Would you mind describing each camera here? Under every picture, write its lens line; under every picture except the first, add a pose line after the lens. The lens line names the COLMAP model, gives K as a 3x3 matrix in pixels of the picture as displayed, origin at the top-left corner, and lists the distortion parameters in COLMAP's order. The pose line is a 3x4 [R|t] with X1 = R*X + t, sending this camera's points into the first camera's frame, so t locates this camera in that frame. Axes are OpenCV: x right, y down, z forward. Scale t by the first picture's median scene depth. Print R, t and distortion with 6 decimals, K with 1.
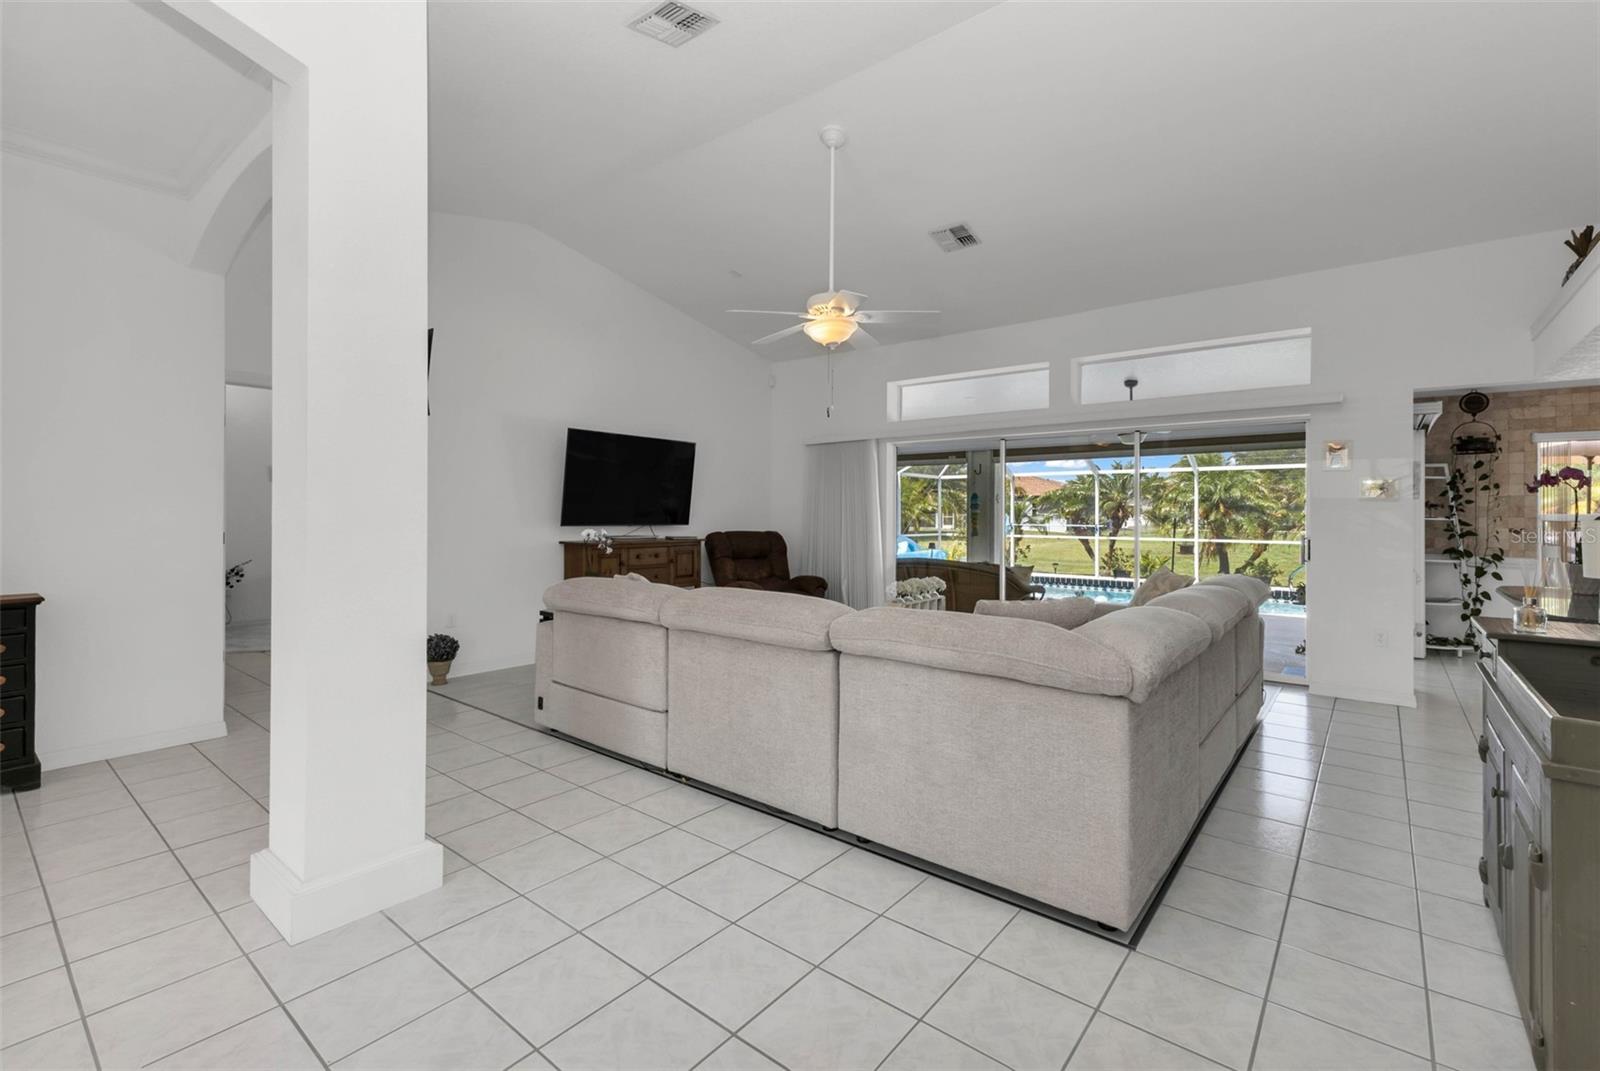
lens RADIAL K [[704.9, 0, 805.6], [0, 704.9, 512.2], [0, 0, 1]] dist [0.009638, -0.003312]
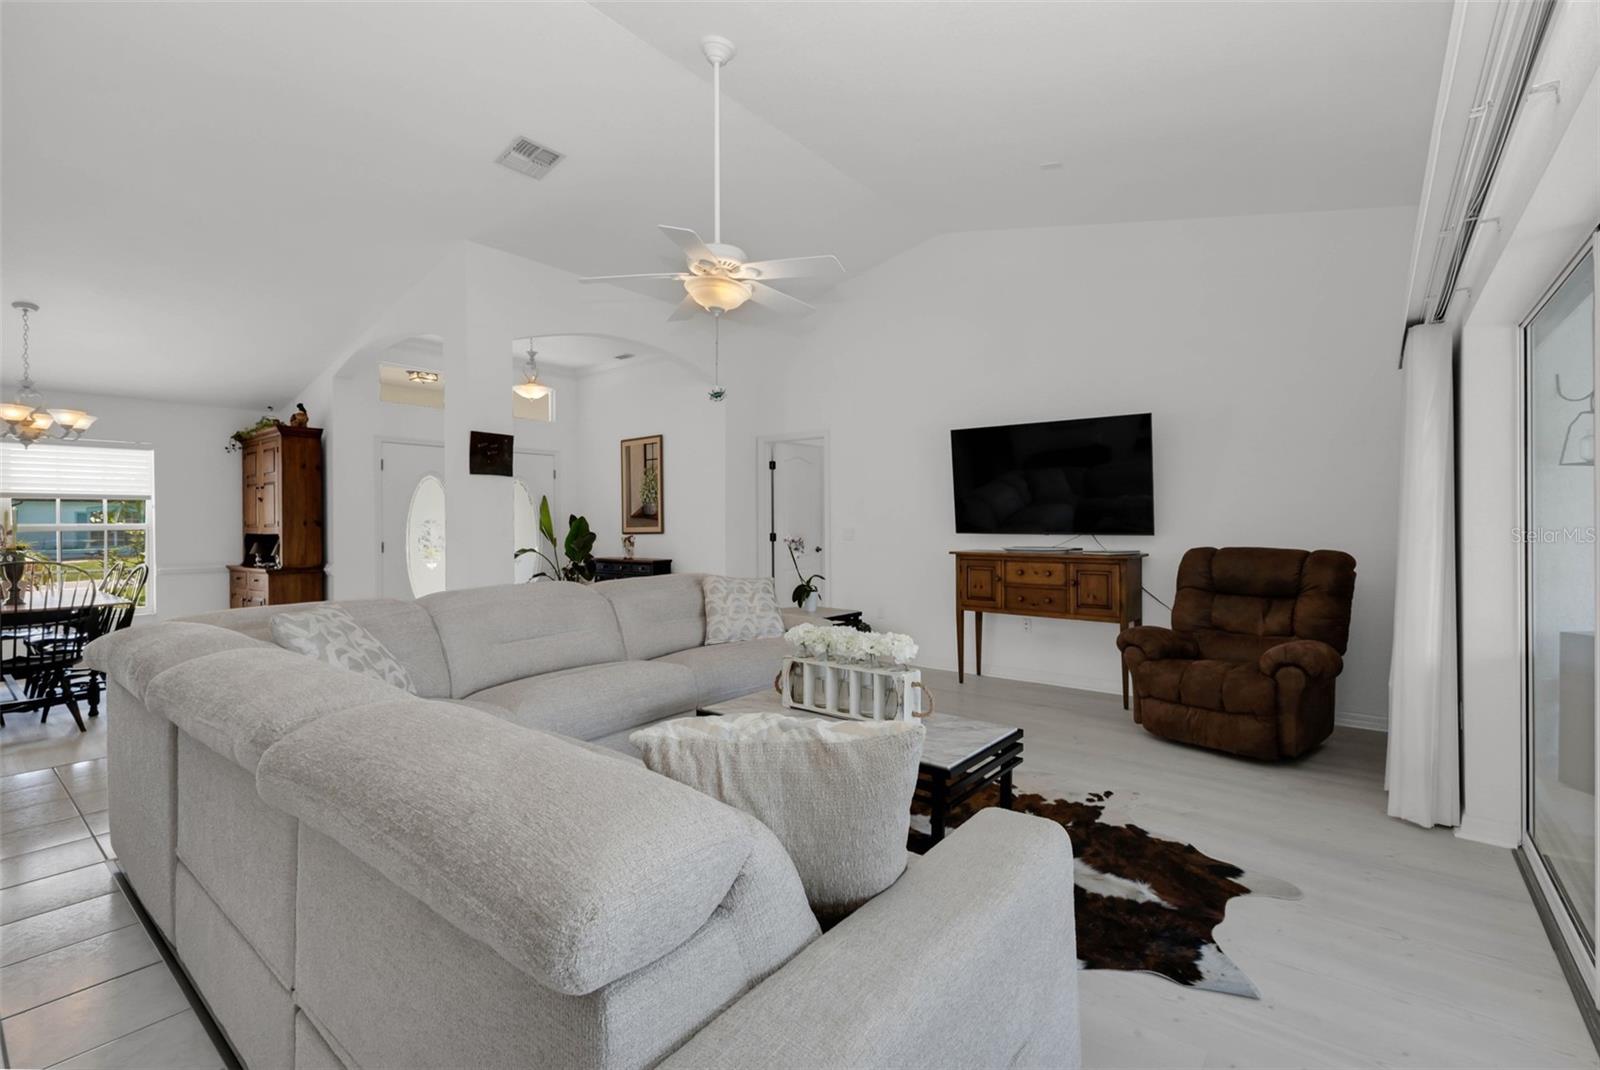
lens RADIAL K [[704.9, 0, 795.8], [0, 704.9, 524.4], [0, 0, 1]] dist [0.009638, -0.003312]
pose [[0.005874, -0.000462, -0.999983, 0.512672], [0.005275, 0.999986, -0.000431, 0.005942], [0.999969, -0.005272, 0.005876, 0.658329]]
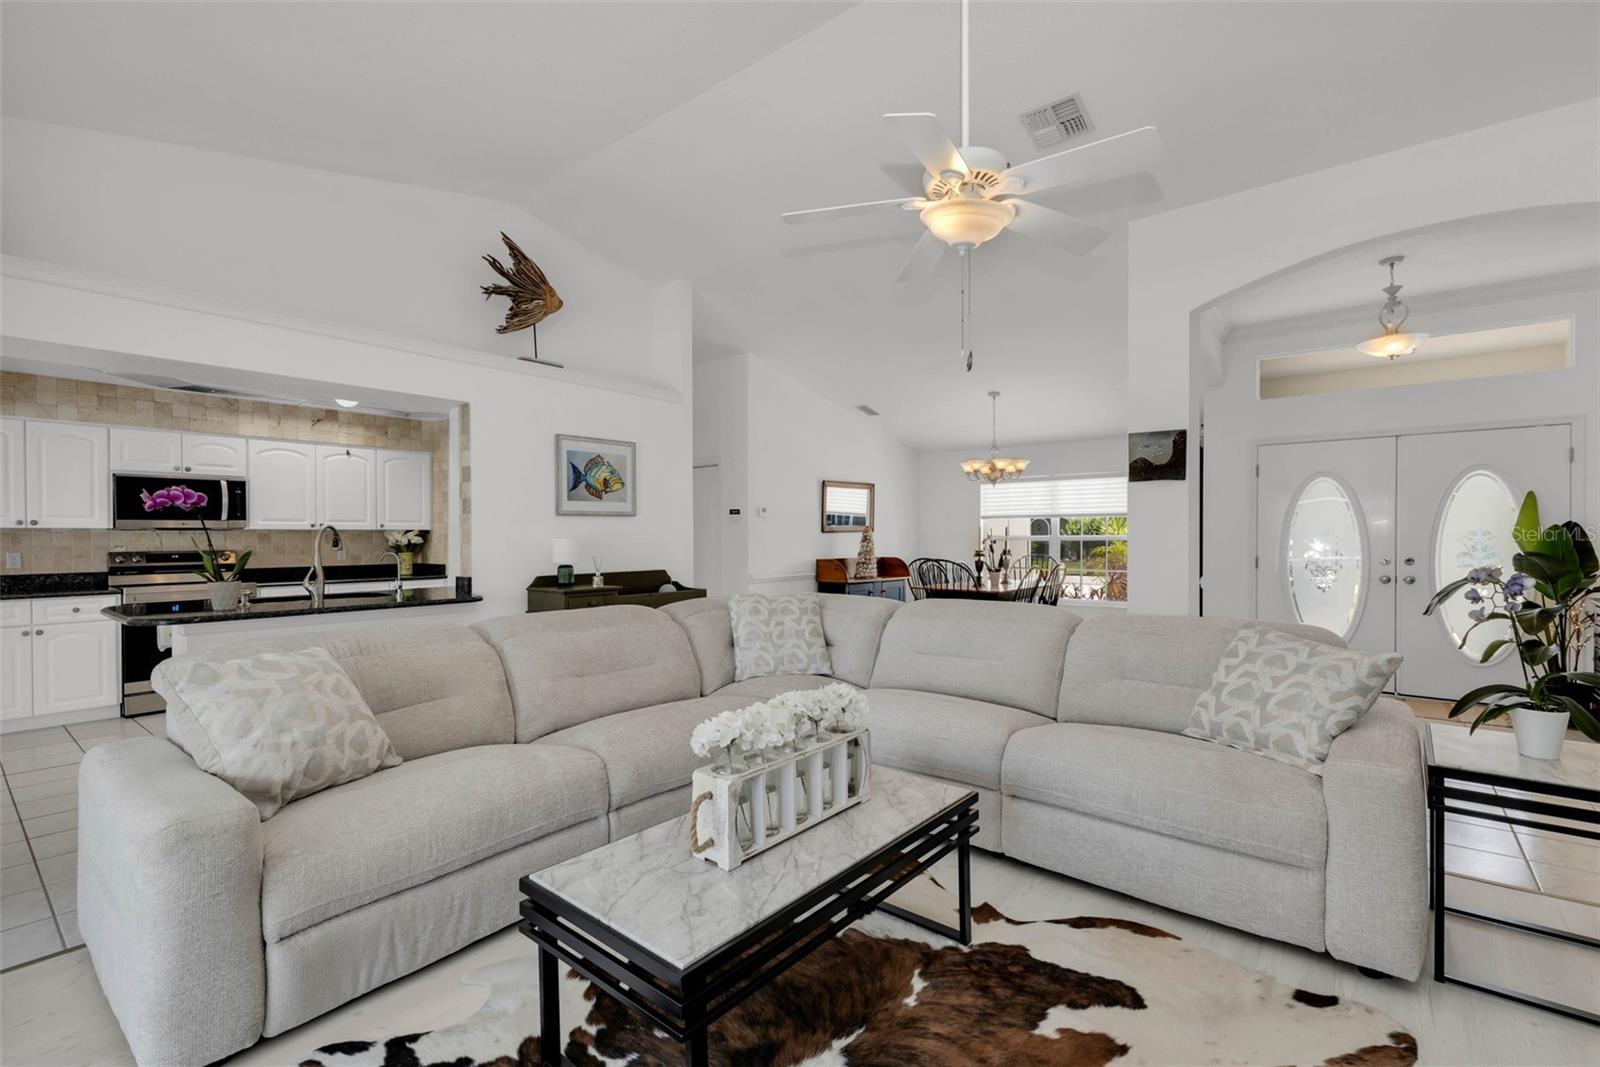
lens RADIAL K [[704.9, 0, 818.7], [0, 704.9, 542.0], [0, 0, 1]] dist [0.009638, -0.003312]
pose [[-0.999855, -0.001656, -0.016966, 0.099202], [-0.001775, 0.999974, 0.006964, 0.003808], [0.016954, 0.006993, -0.999832, 0.962706]]
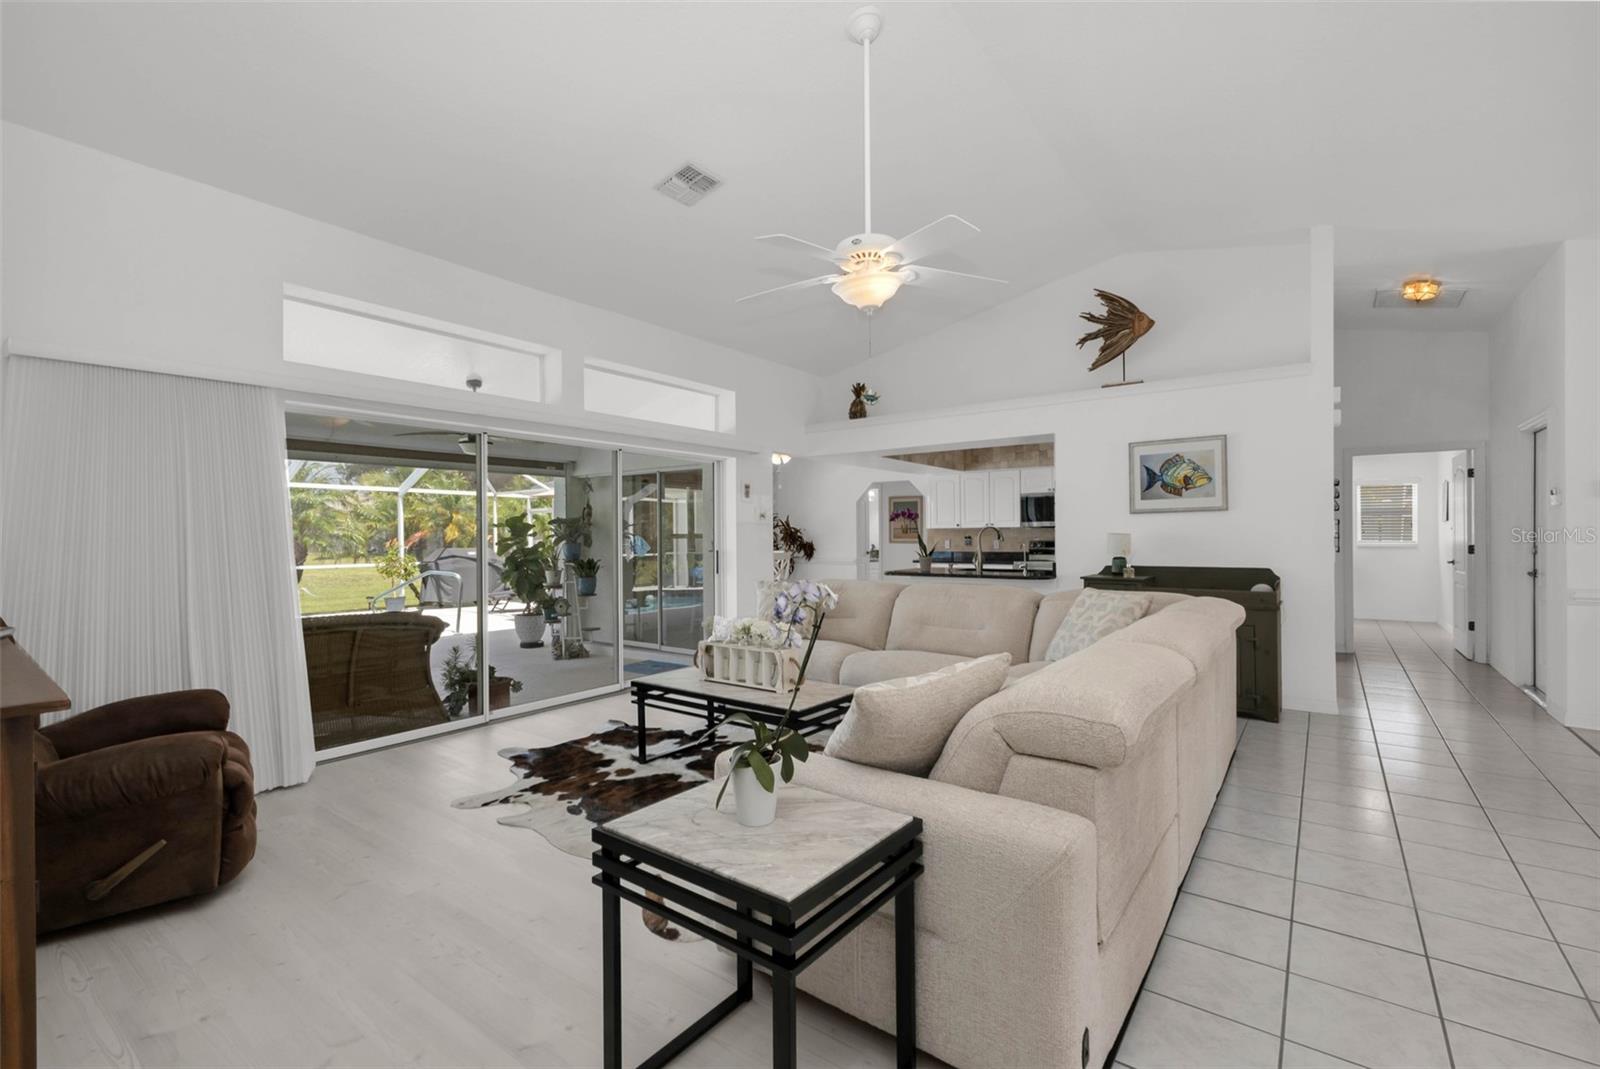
lens RADIAL K [[704.9, 0, 799.5], [0, 704.9, 529.7], [0, 0, 1]] dist [0.009638, -0.003312]
pose [[-0.049225, 0.001872, 0.998786, -0.432612], [0.007089, 0.999974, -0.001525, -0.000782], [-0.998763, 0.007005, -0.049237, 0.675774]]
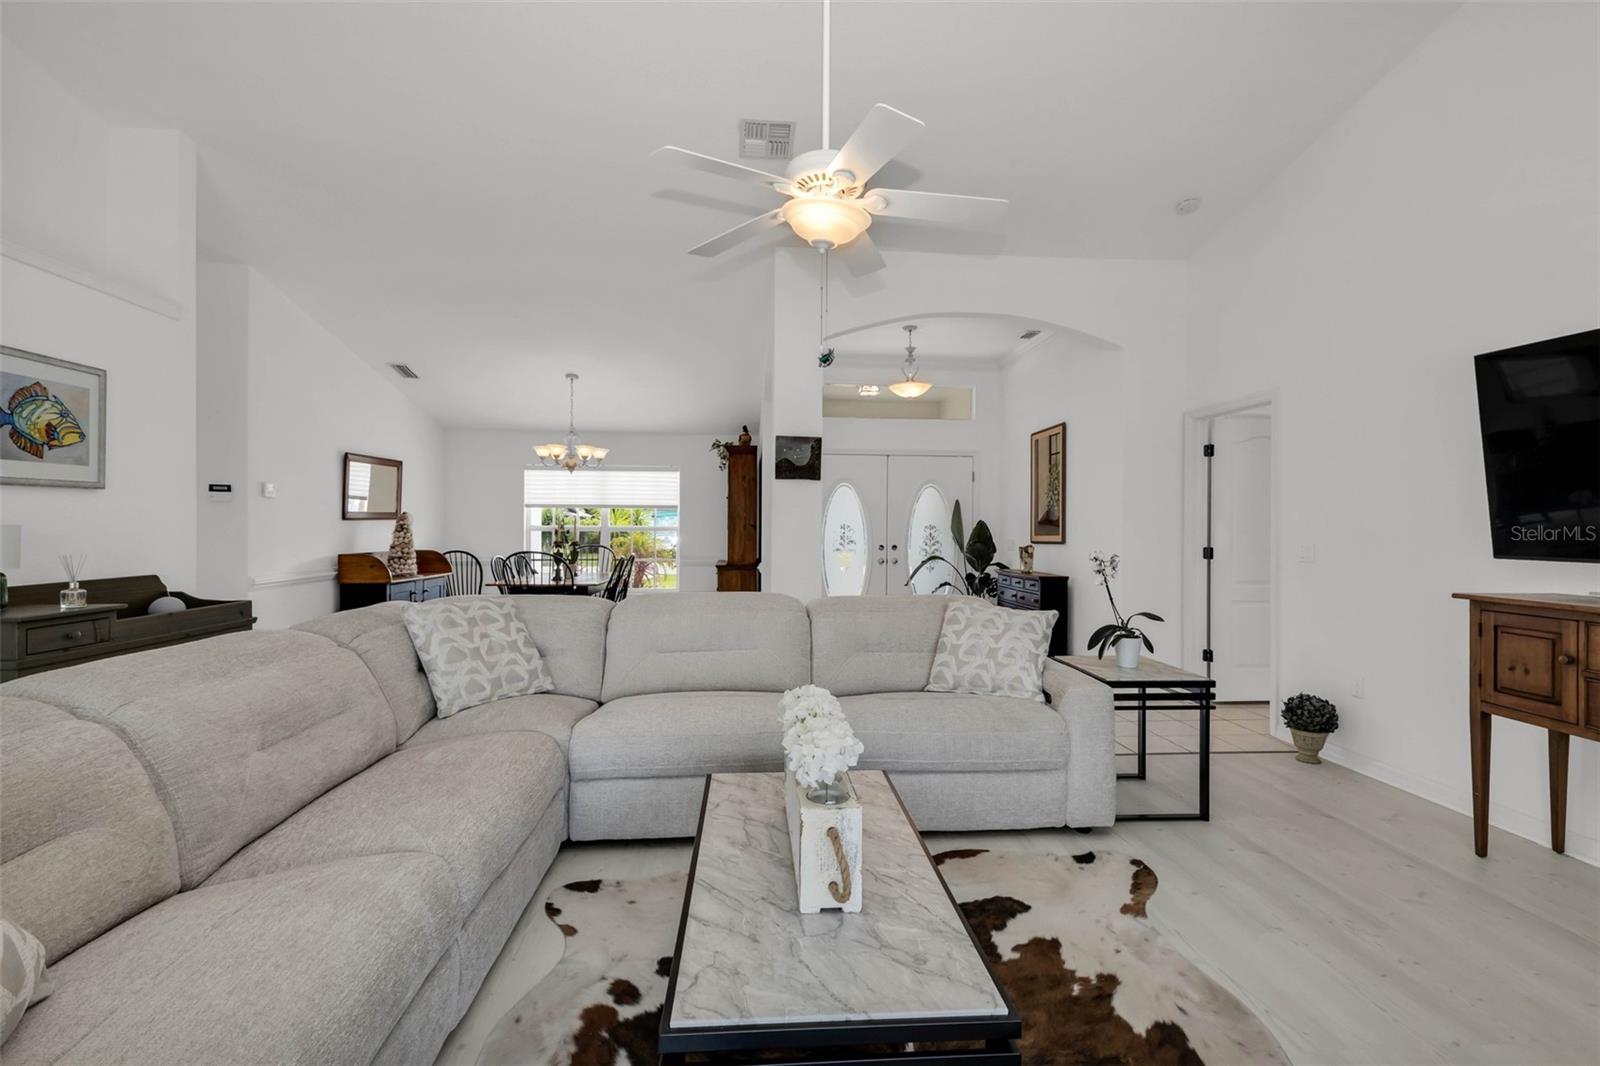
lens RADIAL K [[704.9, 0, 801.9], [0, 704.9, 532.4], [0, 0, 1]] dist [0.009638, -0.003312]
pose [[-0.718217, -0.004422, -0.695805, 0.280602], [-0.009137, 0.999954, 0.003076, 0.004551], [0.695759, 0.008567, -0.718224, 0.862013]]
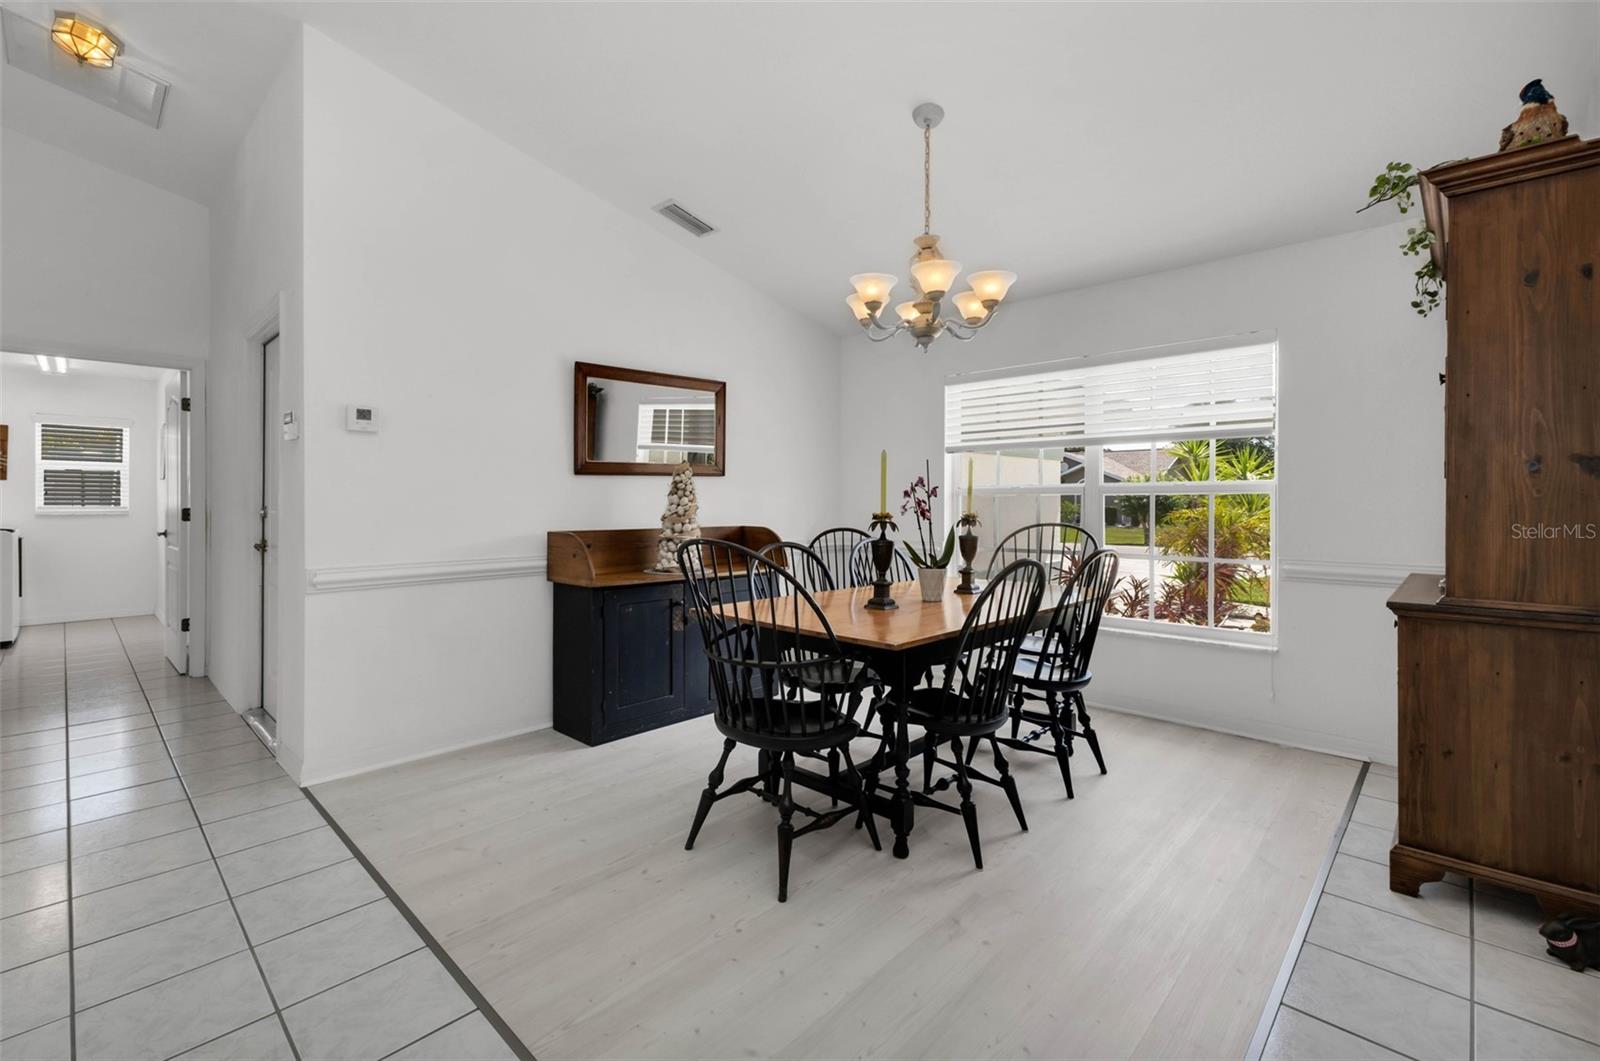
lens RADIAL K [[704.9, 0, 790.6], [0, 704.9, 504.3], [0, 0, 1]] dist [0.009638, -0.003312]
pose [[-0.996676, -0.004406, 0.081348, -0.134888], [-0.003941, 0.999975, 0.005887, 0.015366], [-0.081372, 0.005547, -0.996668, 0.332620]]
